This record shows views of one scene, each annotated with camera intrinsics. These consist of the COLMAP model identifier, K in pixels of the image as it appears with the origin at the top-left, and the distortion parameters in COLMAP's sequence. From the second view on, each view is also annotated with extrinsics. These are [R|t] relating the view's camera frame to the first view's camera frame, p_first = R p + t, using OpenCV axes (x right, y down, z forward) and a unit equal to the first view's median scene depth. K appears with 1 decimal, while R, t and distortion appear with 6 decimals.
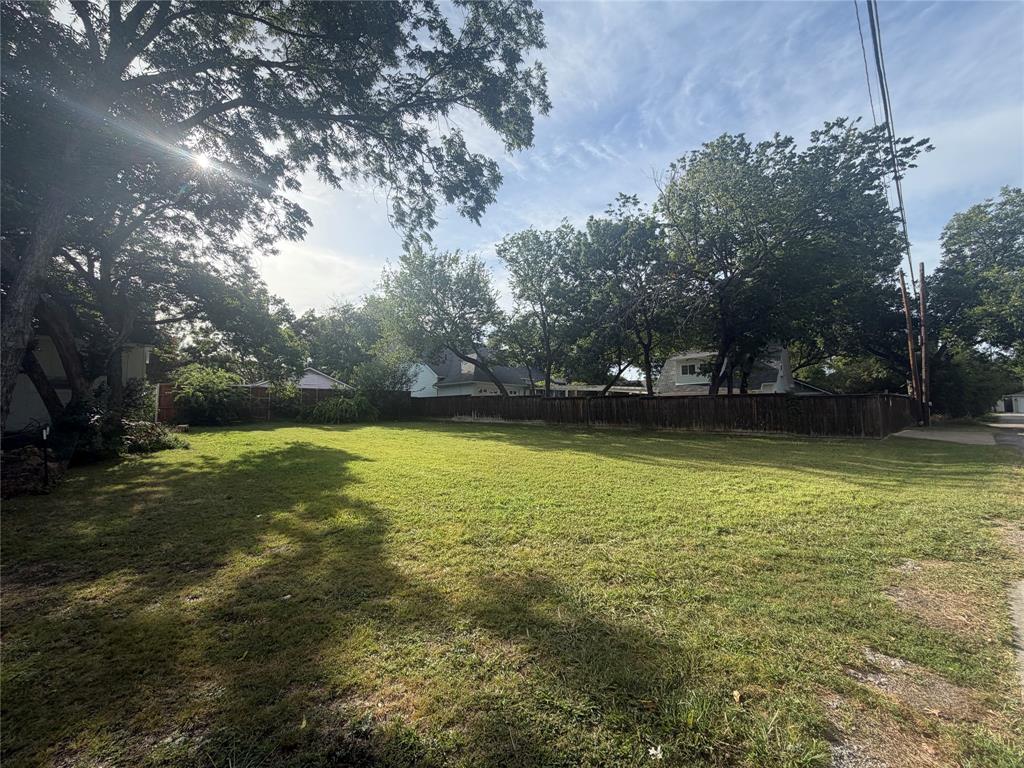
lens RADIAL K [[406.8, 0, 511.5], [0, 406.8, 385.6], [0, 0, 1]] dist [-0.002026, 0.000279]
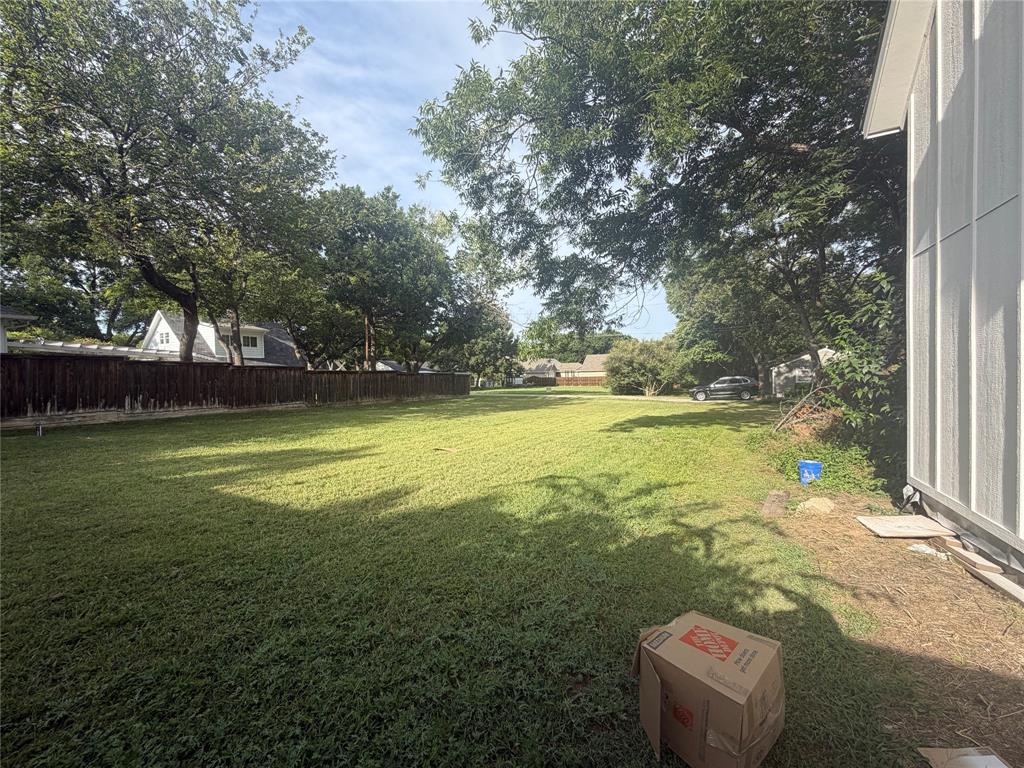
lens RADIAL K [[406.8, 0, 510.0], [0, 406.8, 384.5], [0, 0, 1]] dist [-0.002026, 0.000279]
pose [[-0.250569, -0.015077, 0.967981, -0.776548], [-0.042250, 0.999096, 0.004625, 0.038288], [-0.967176, -0.039738, -0.250979, 0.881022]]
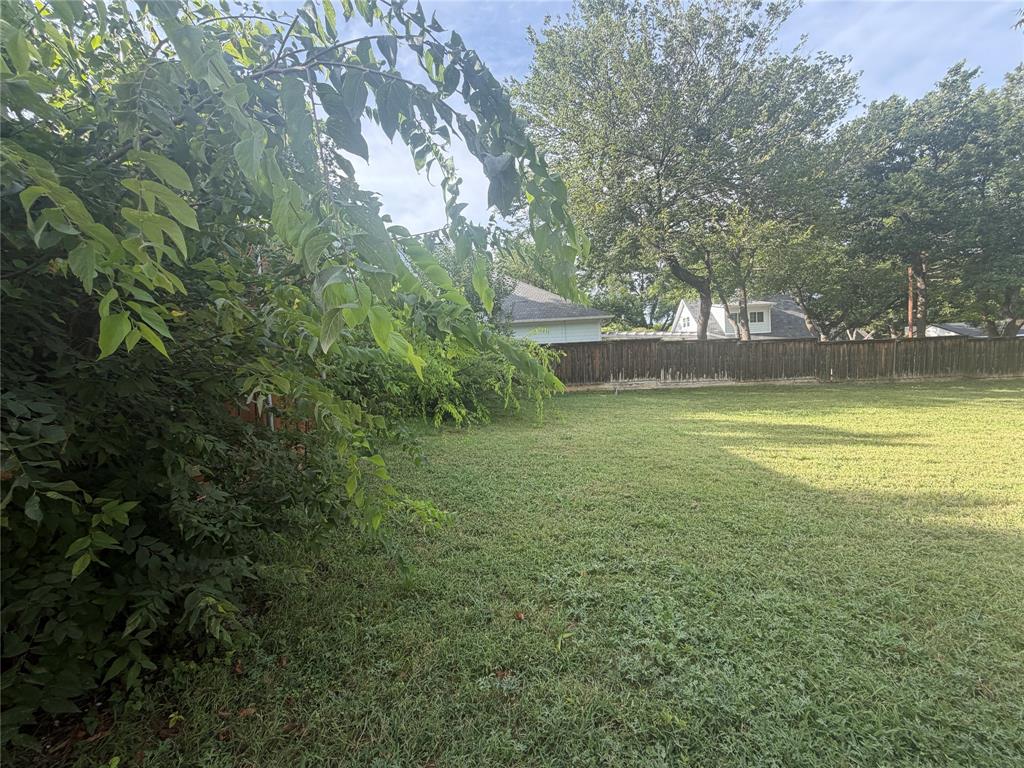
lens RADIAL K [[406.8, 0, 508.1], [0, 406.8, 383.0], [0, 0, 1]] dist [-0.002026, 0.000279]
pose [[0.759583, -0.056550, 0.647947, -0.779442], [0.002328, 0.996443, 0.084237, 0.041995], [-0.650406, -0.062476, 0.757013, 0.880075]]
